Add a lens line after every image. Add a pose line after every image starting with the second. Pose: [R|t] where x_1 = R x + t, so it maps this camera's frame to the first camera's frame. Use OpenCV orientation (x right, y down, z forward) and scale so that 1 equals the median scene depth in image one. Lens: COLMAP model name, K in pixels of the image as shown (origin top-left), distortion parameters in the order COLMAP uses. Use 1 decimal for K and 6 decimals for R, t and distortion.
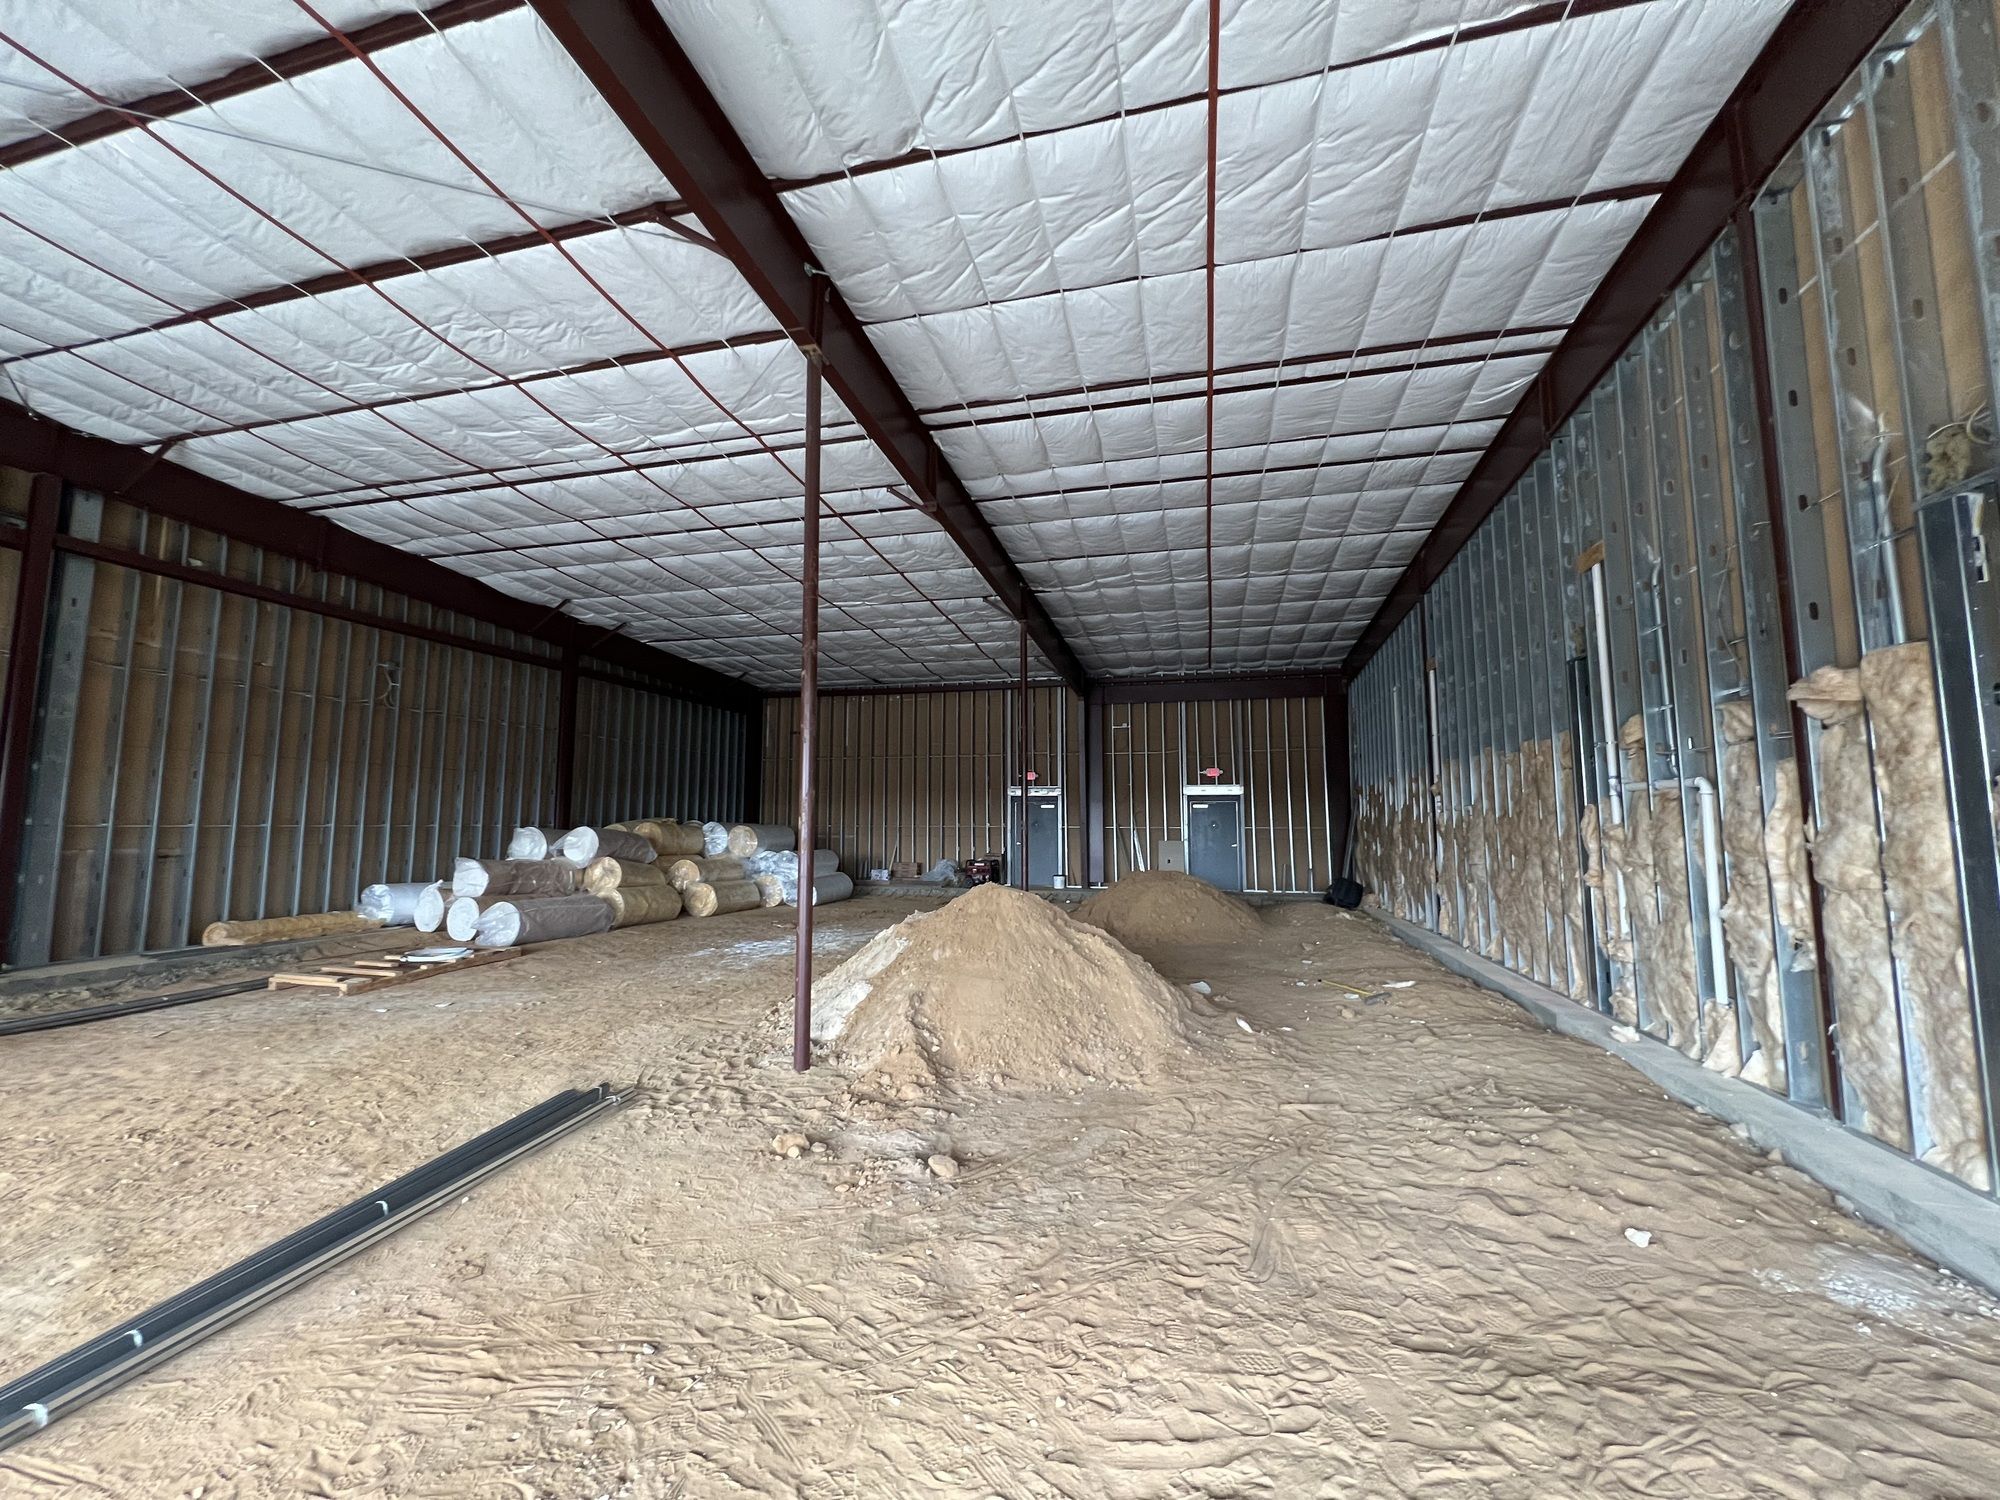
lens RADIAL K [[797.3, 0, 992.9], [0, 797.3, 743.3], [0, 0, 1]] dist [-0.001409, 0.000040]
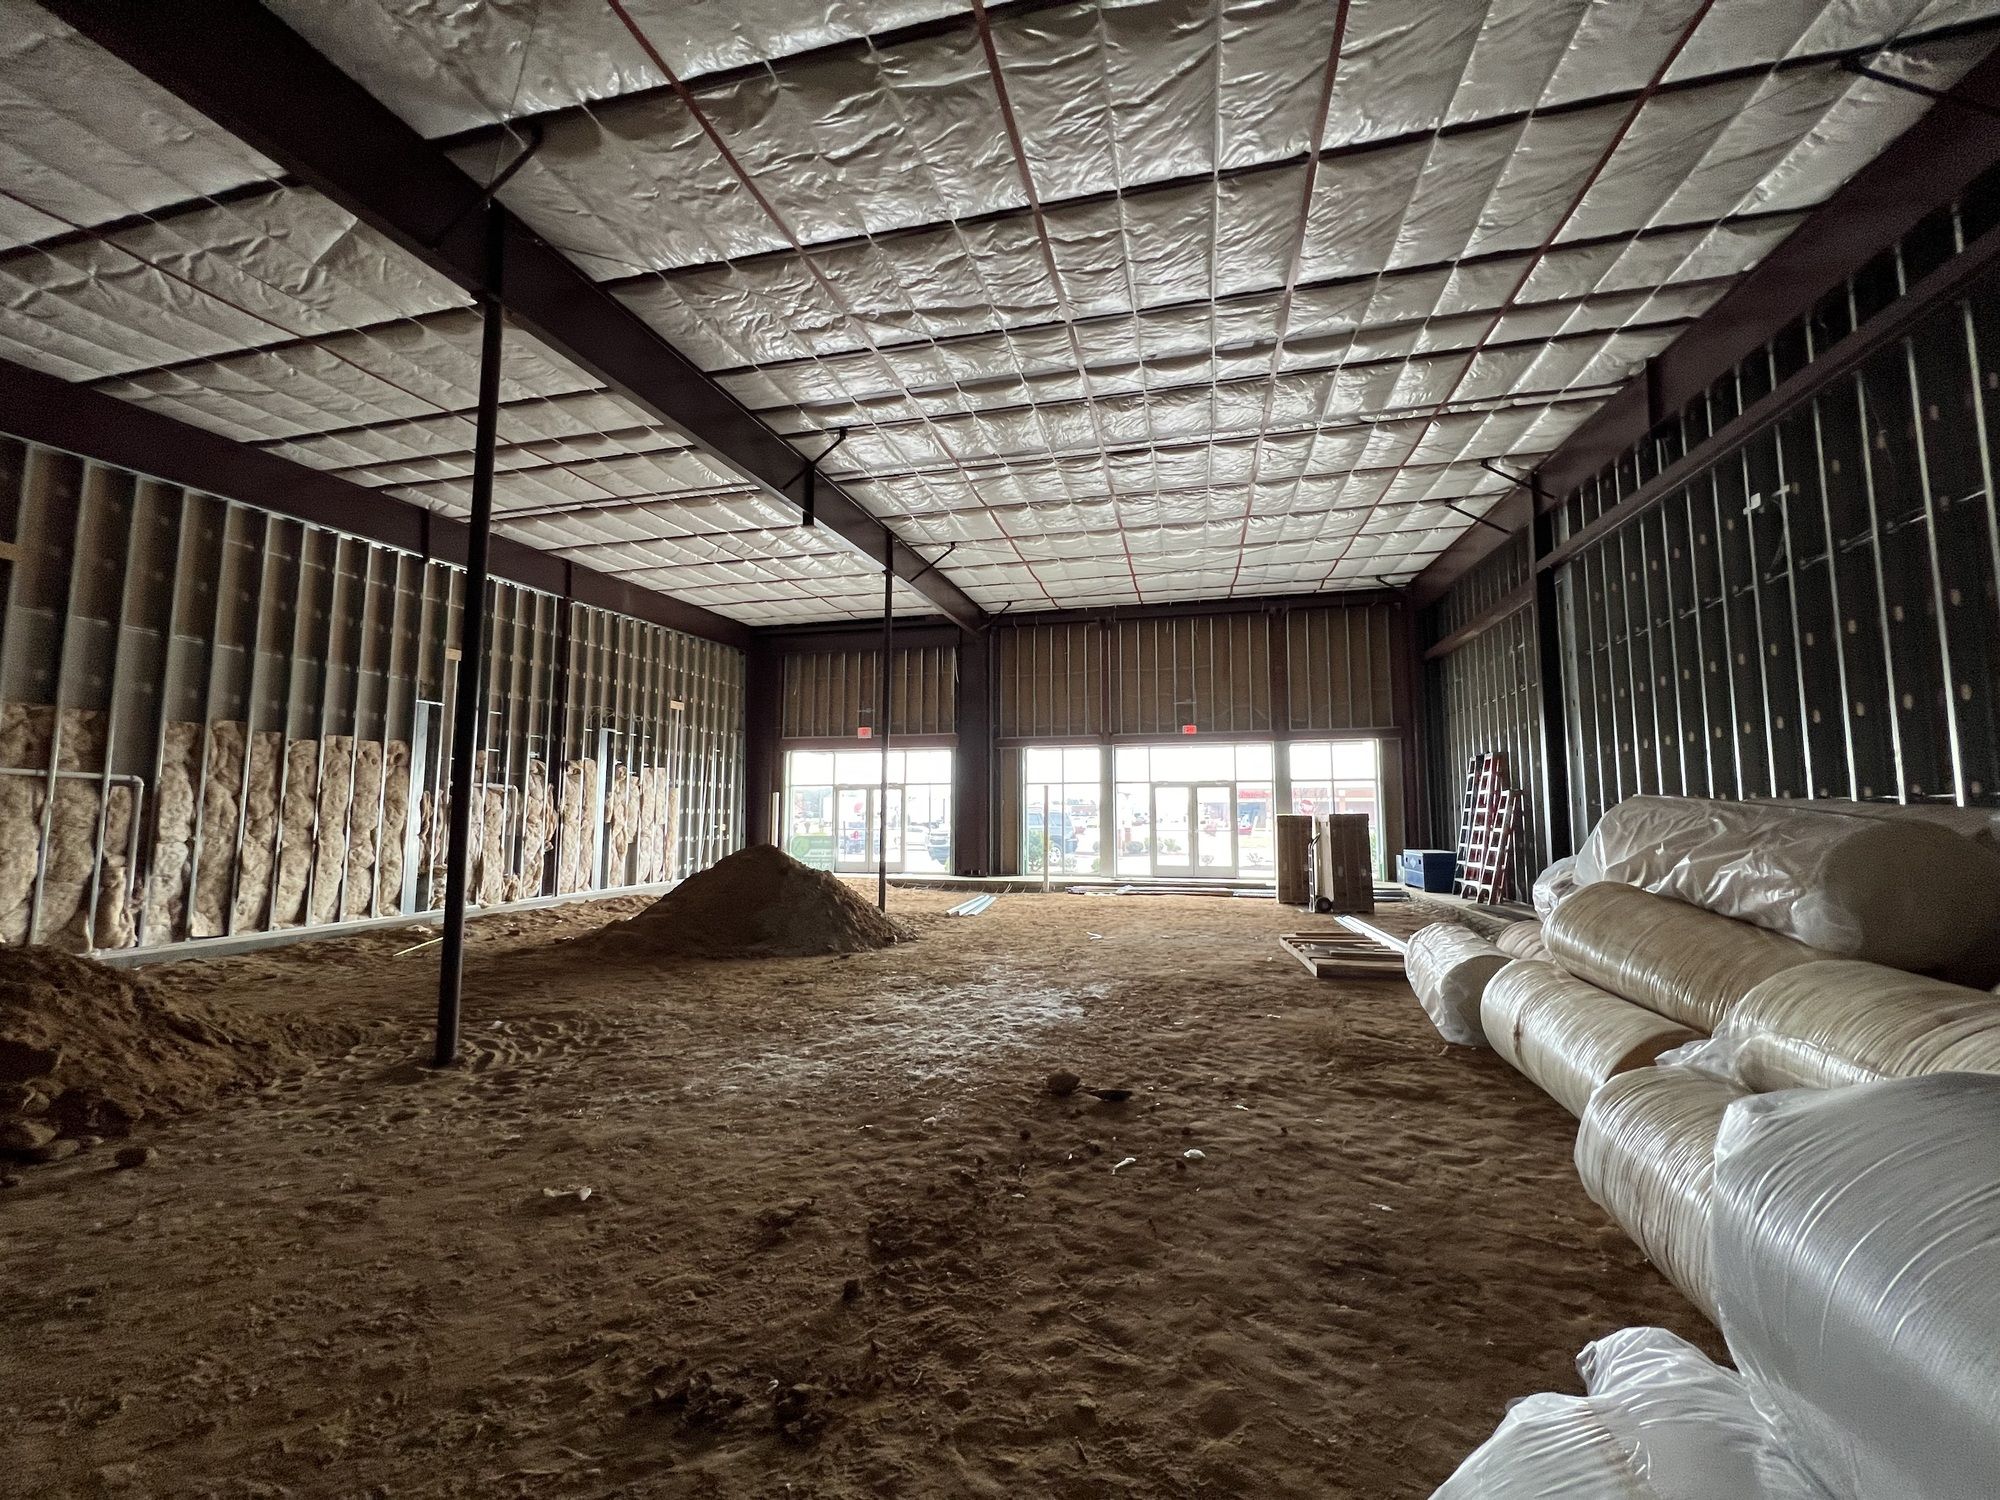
lens RADIAL K [[797.3, 0, 992.9], [0, 797.3, 743.3], [0, 0, 1]] dist [-0.001409, 0.000040]
pose [[-0.999900, -0.005001, -0.013245, -0.279585], [-0.002373, 0.981495, -0.191473, 0.194267], [0.013958, -0.191423, -0.981408, 1.754066]]
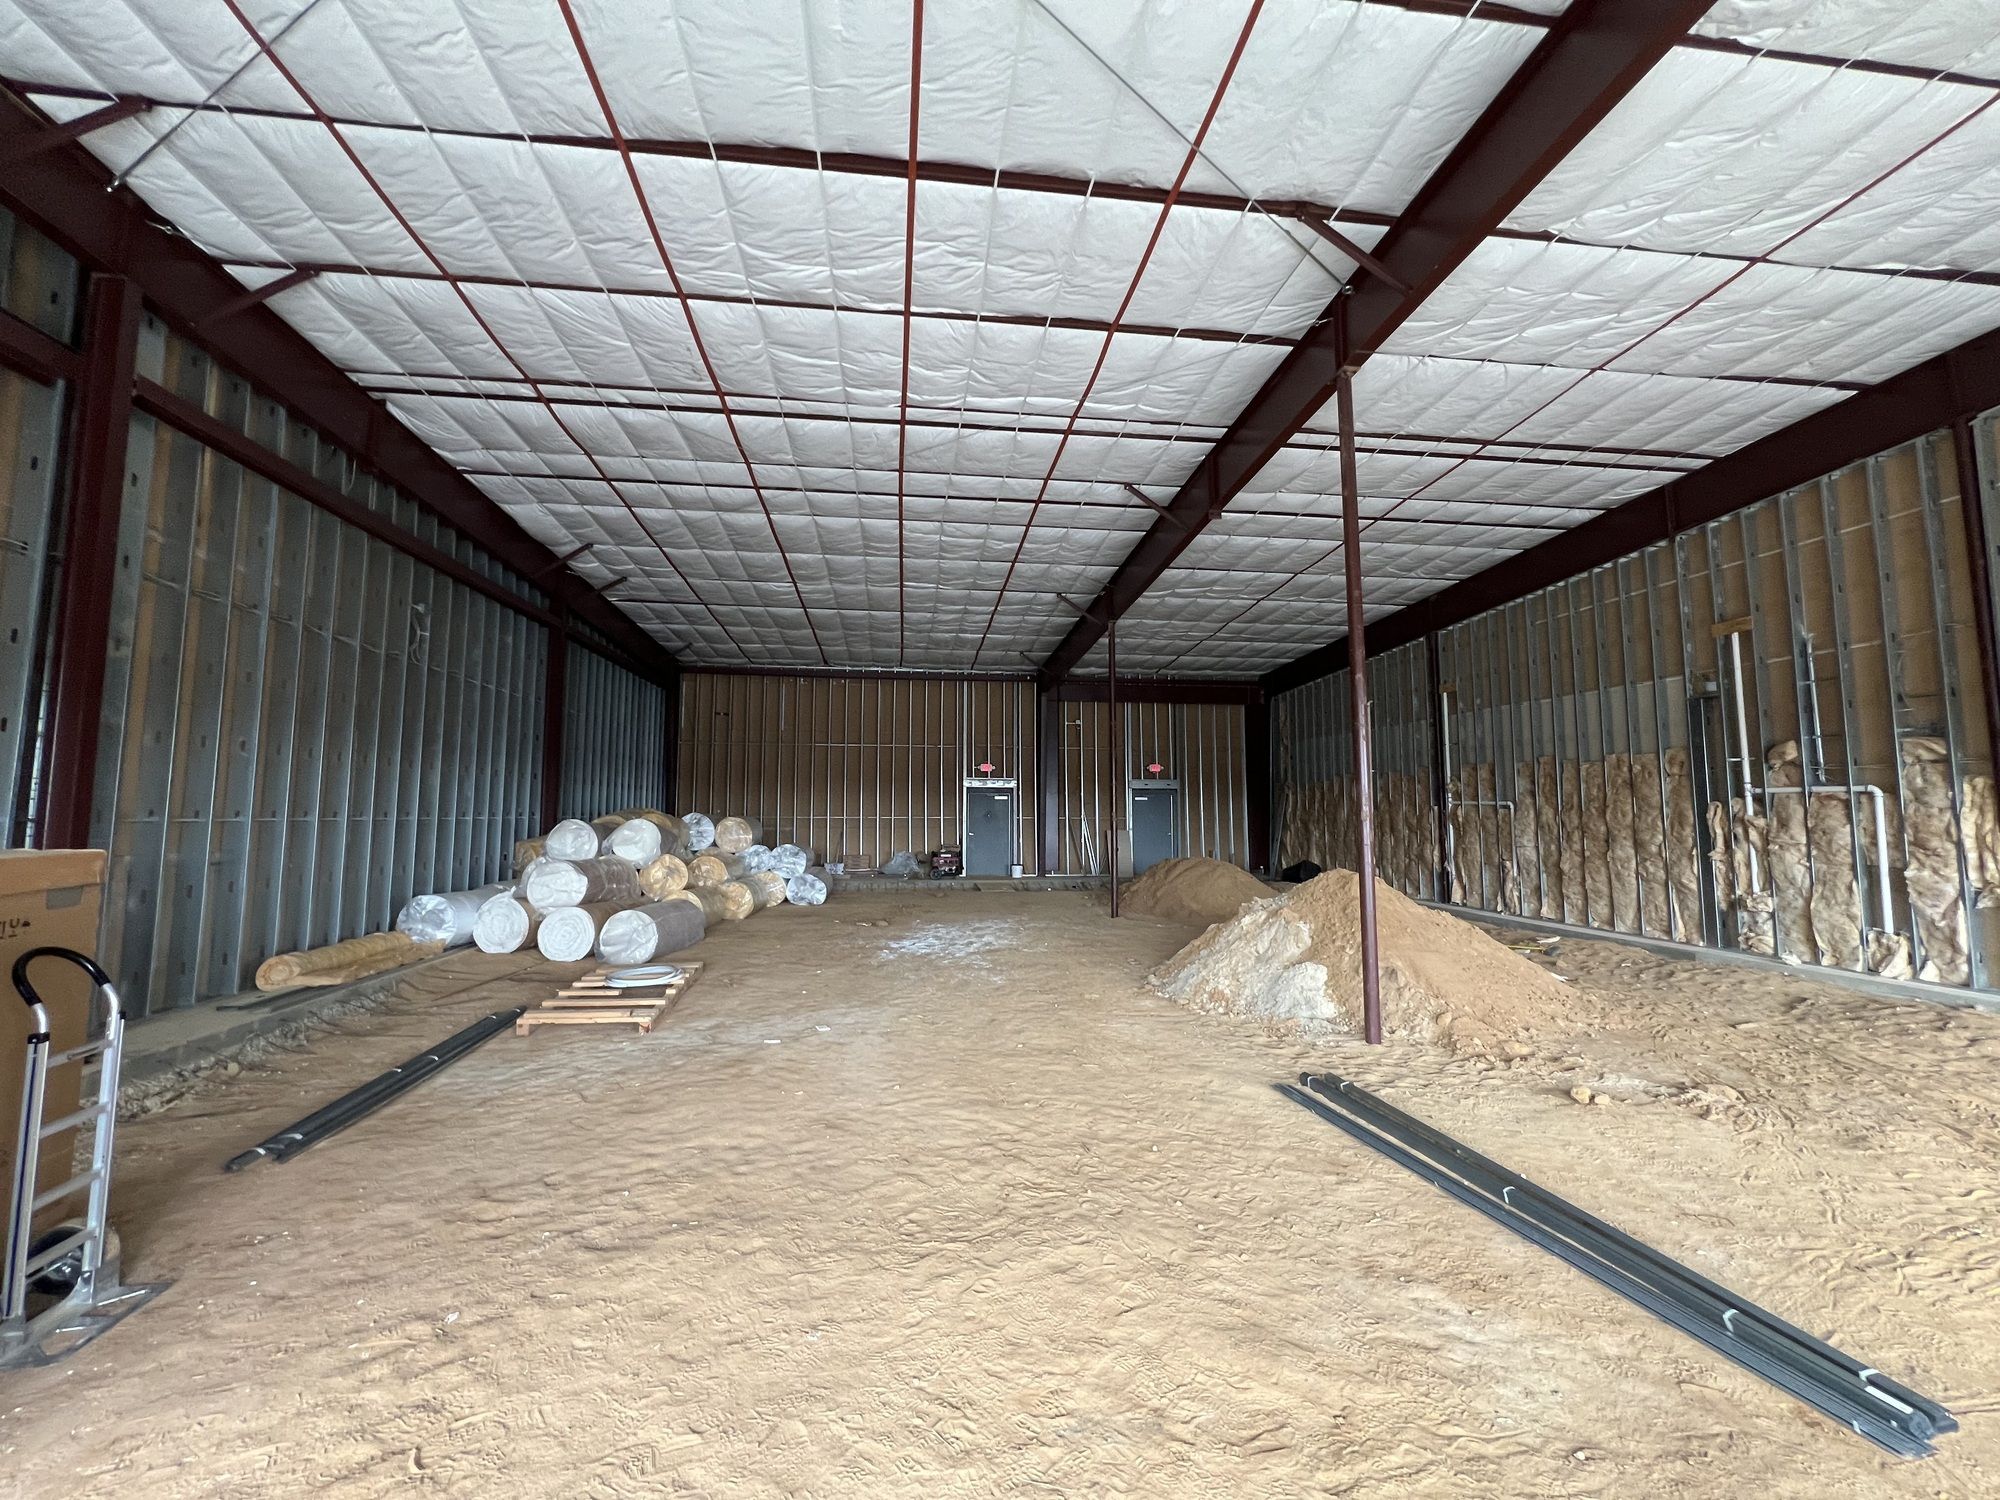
lens RADIAL K [[797.3, 0, 992.9], [0, 797.3, 743.3], [0, 0, 1]] dist [-0.001409, 0.000040]
pose [[0.929578, 0.032756, 0.367166, -0.622229], [-0.037189, 0.999296, 0.005004, 0.008898], [-0.366744, -0.018306, 0.930142, 0.105856]]
